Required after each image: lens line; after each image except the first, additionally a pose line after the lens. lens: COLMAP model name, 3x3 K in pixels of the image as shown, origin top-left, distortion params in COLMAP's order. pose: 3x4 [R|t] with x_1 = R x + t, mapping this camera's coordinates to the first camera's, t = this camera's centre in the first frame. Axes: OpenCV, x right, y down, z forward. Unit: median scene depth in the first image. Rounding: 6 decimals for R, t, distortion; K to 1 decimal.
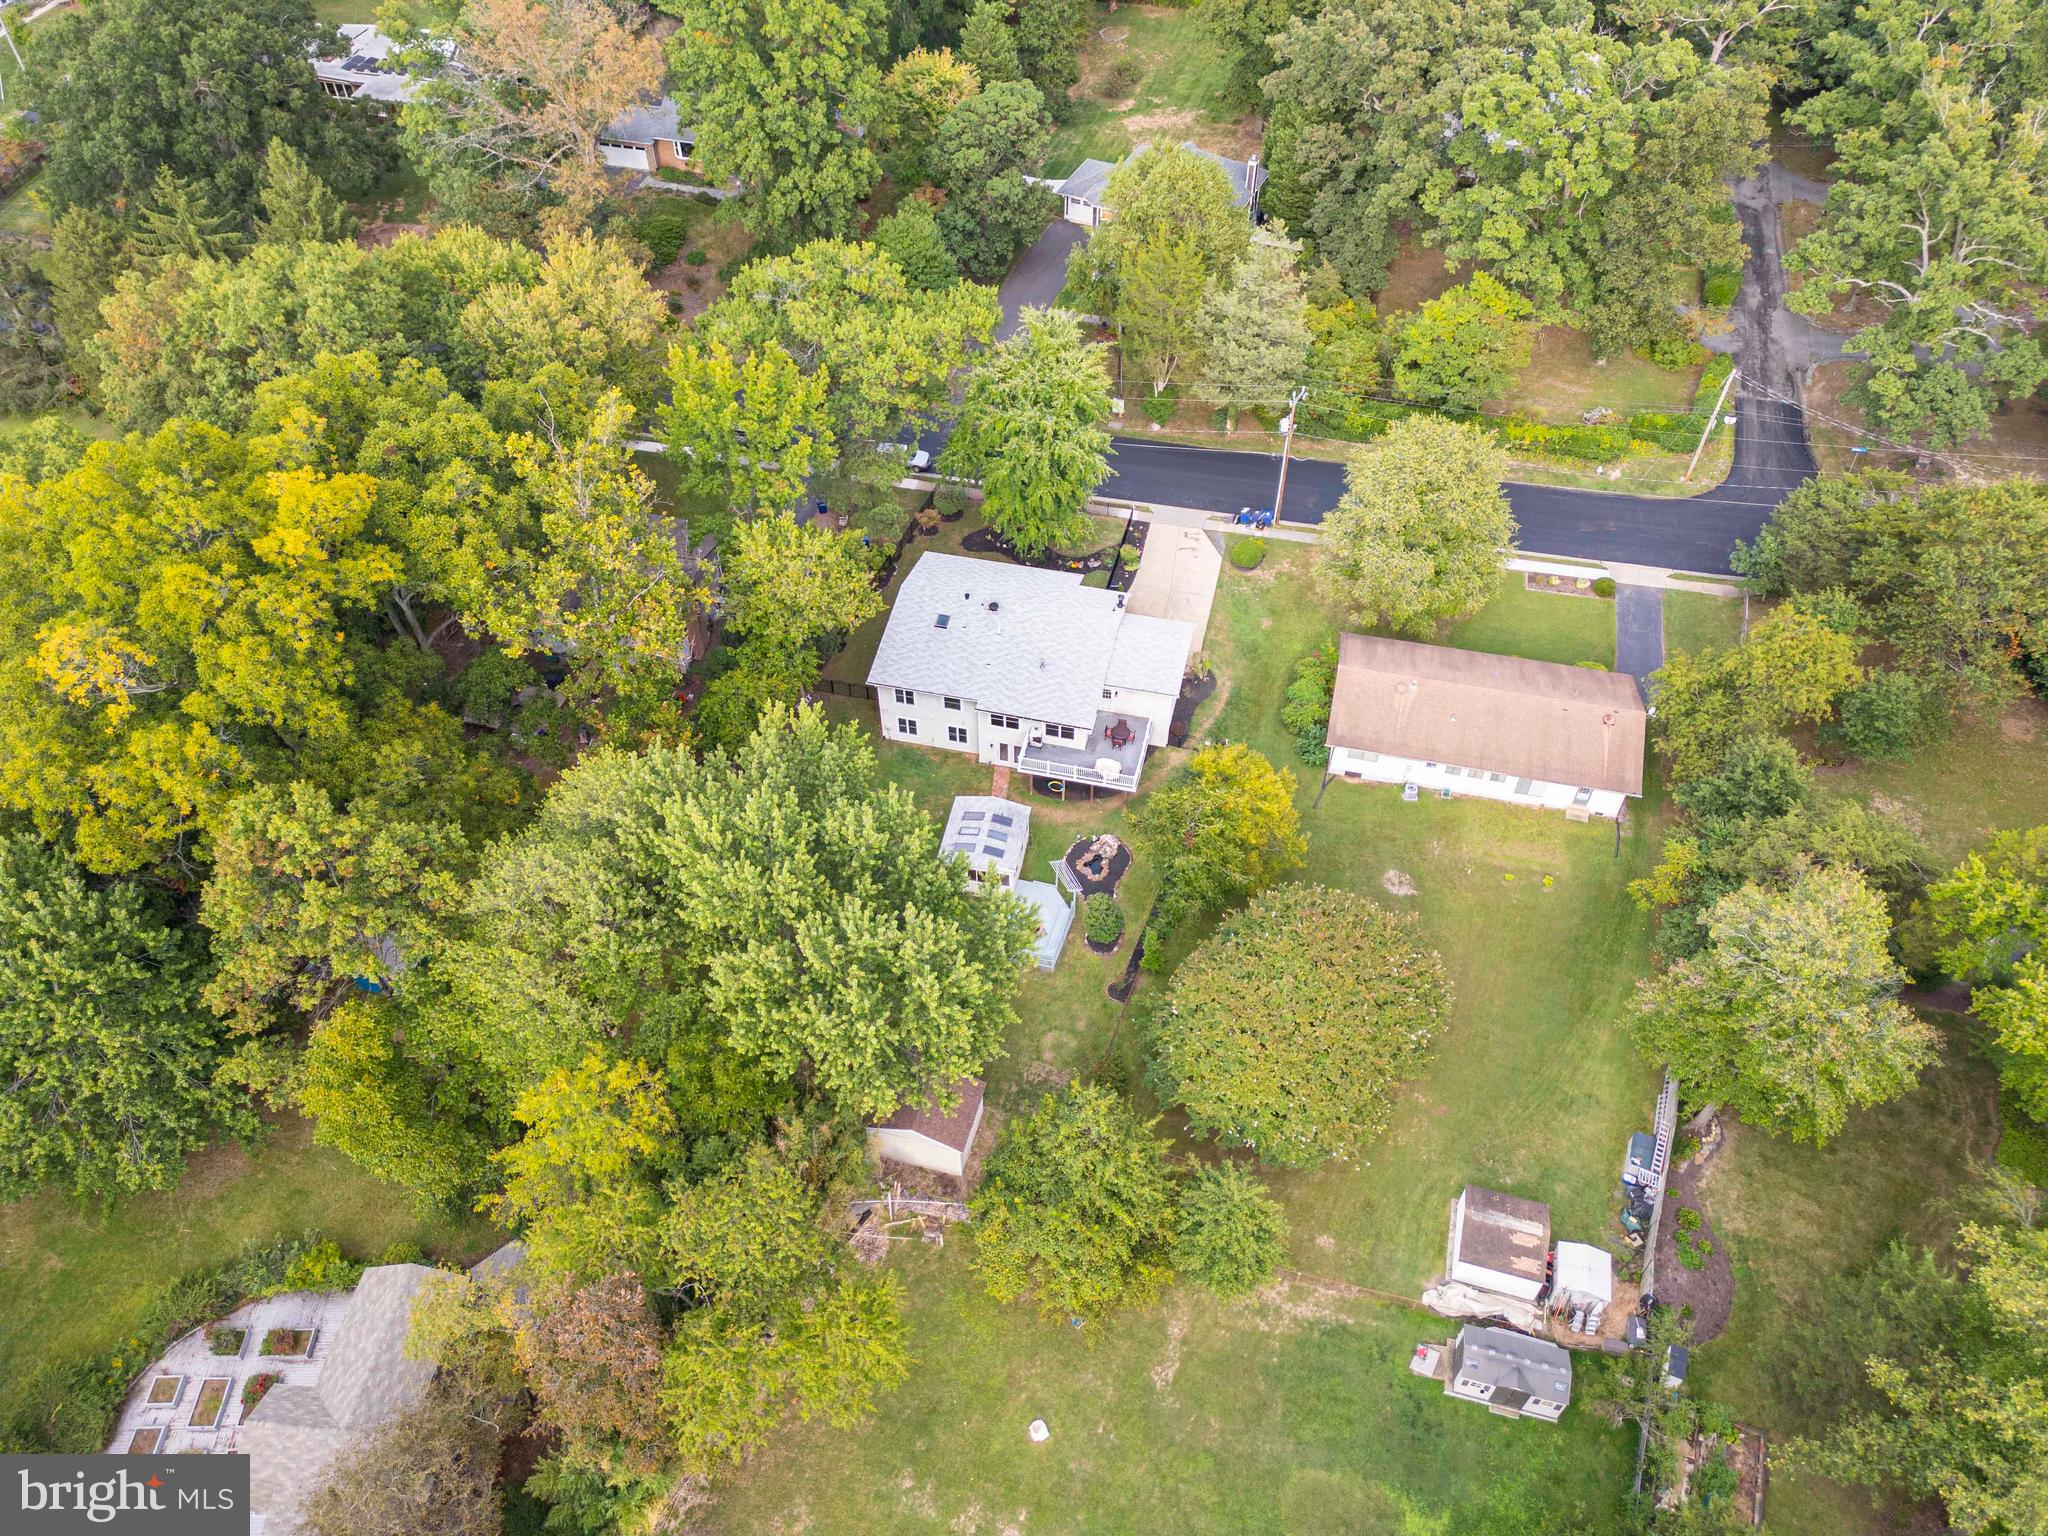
lens RADIAL K [[1433.5, 0, 1023.6], [0, 1433.5, 769.1], [0, 0, 1]] dist [0.077574, -0.071890]
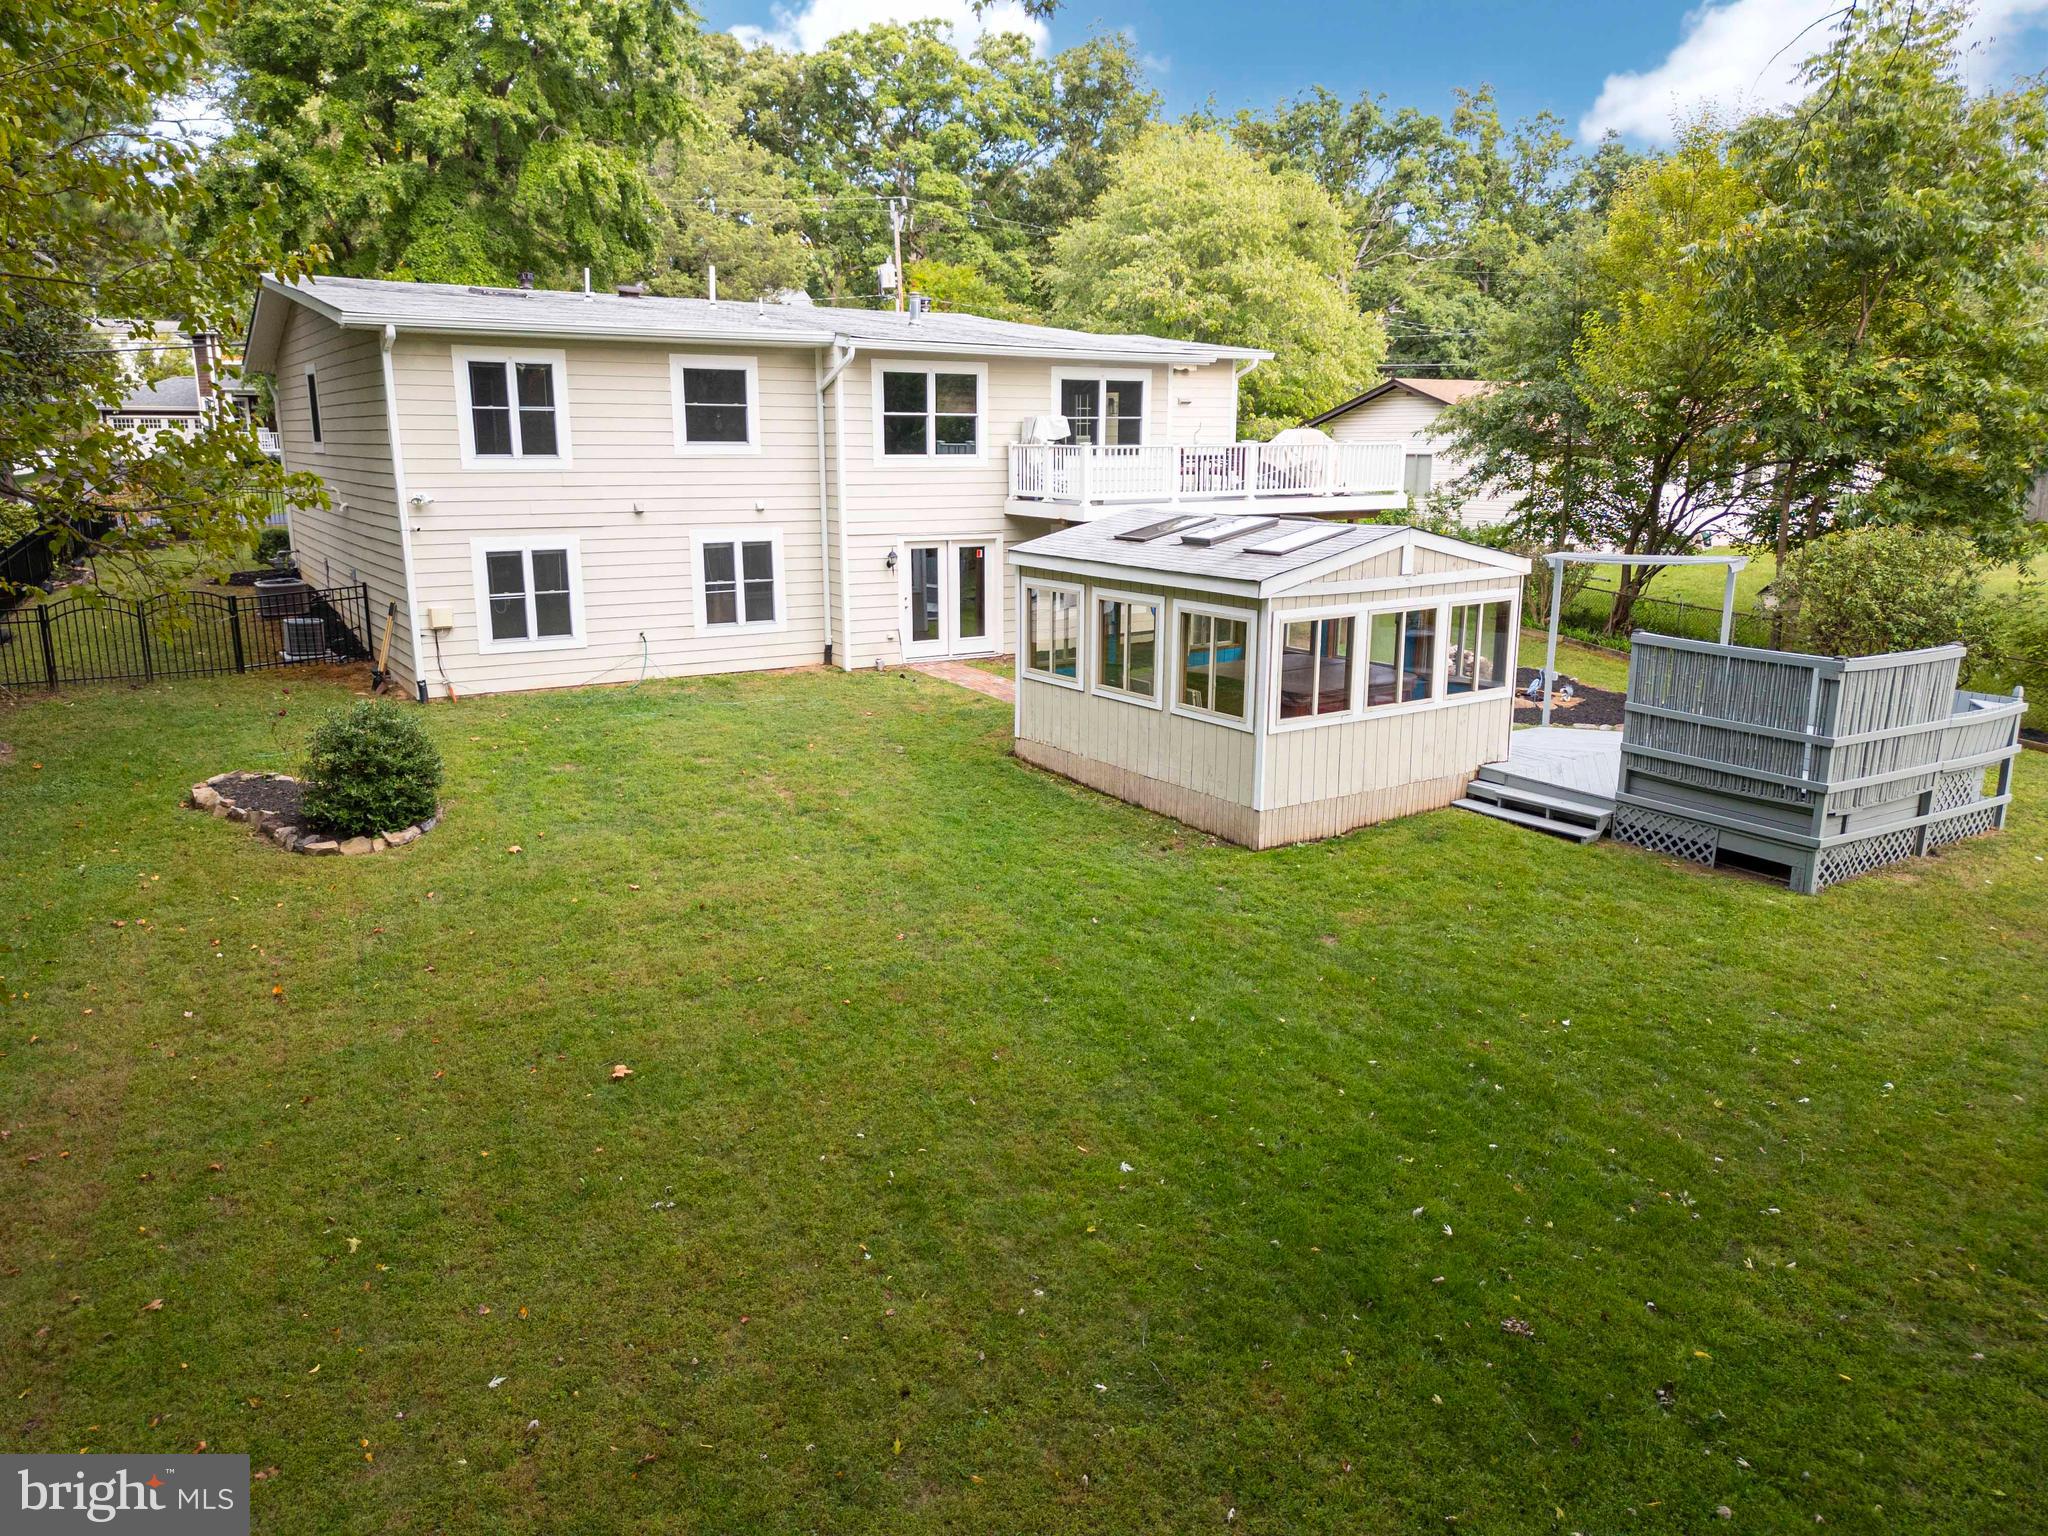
lens RADIAL K [[1433.5, 0, 1020.0], [0, 1433.5, 757.5], [0, 0, 1]] dist [0.077574, -0.071890]
pose [[0.700207, -0.153848, 0.697166, -0.201209], [0.524809, 0.772960, -0.356524, 0.122277], [-0.484031, 0.615519, 0.621973, 0.856929]]
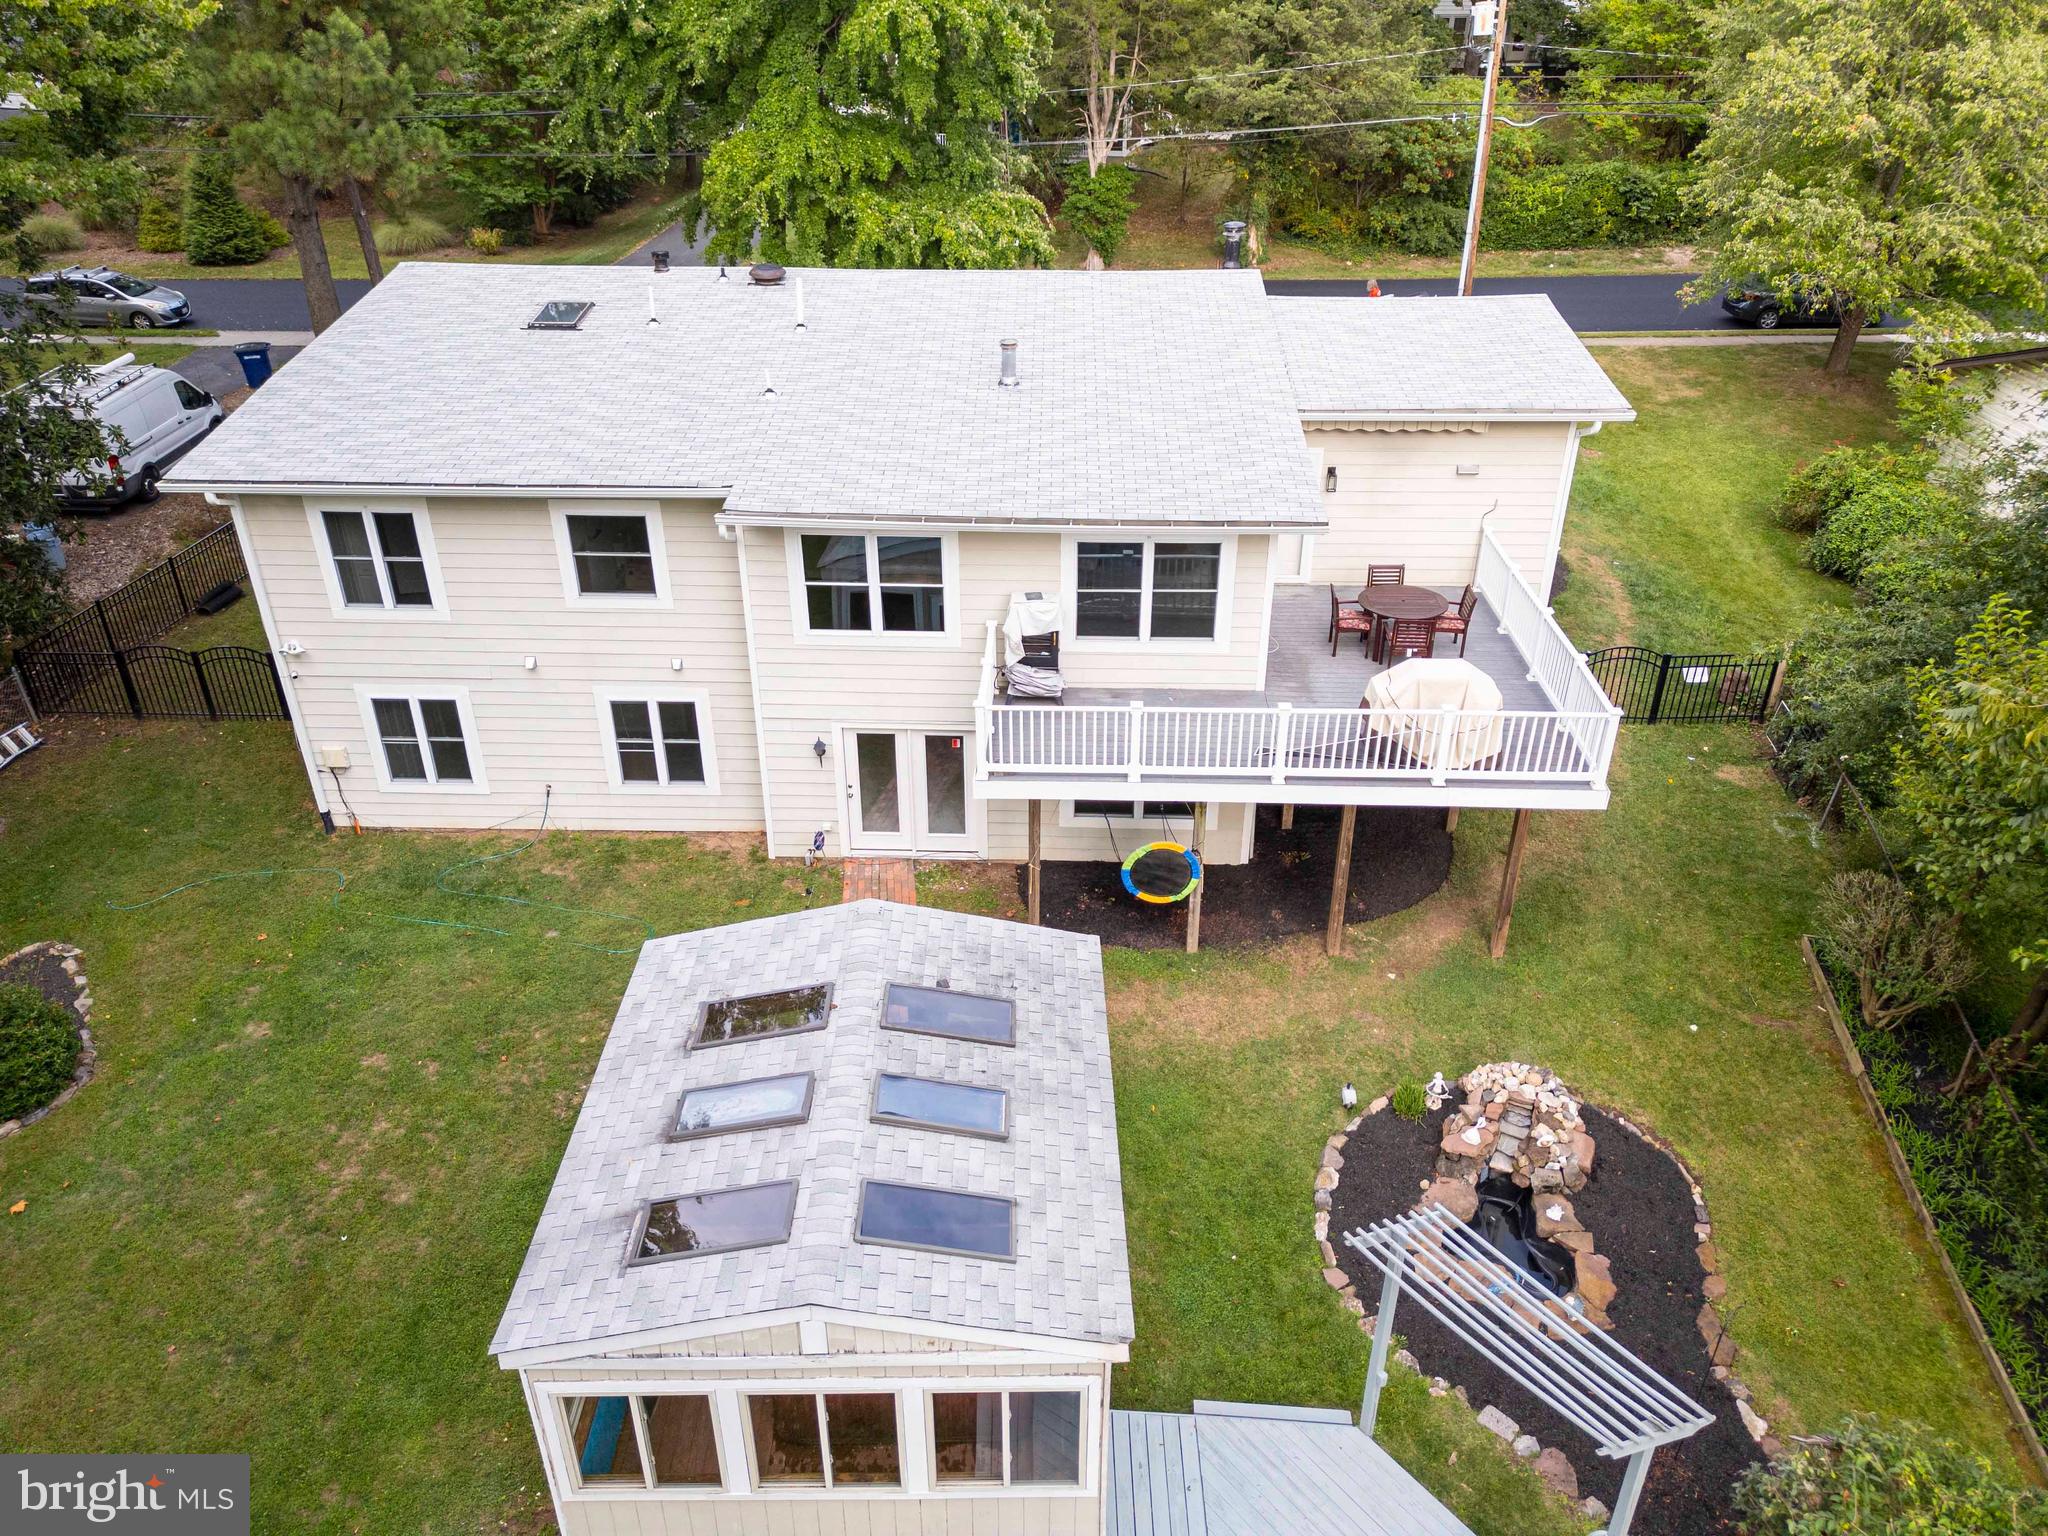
lens RADIAL K [[1433.5, 0, 1020.1], [0, 1433.5, 761.5], [0, 0, 1]] dist [0.077574, -0.071890]
pose [[0.980796, -0.095722, 0.169932, -0.030013], [0.144155, 0.942658, -0.301024, 0.055572], [-0.131373, 0.319739, 0.938354, 0.805584]]
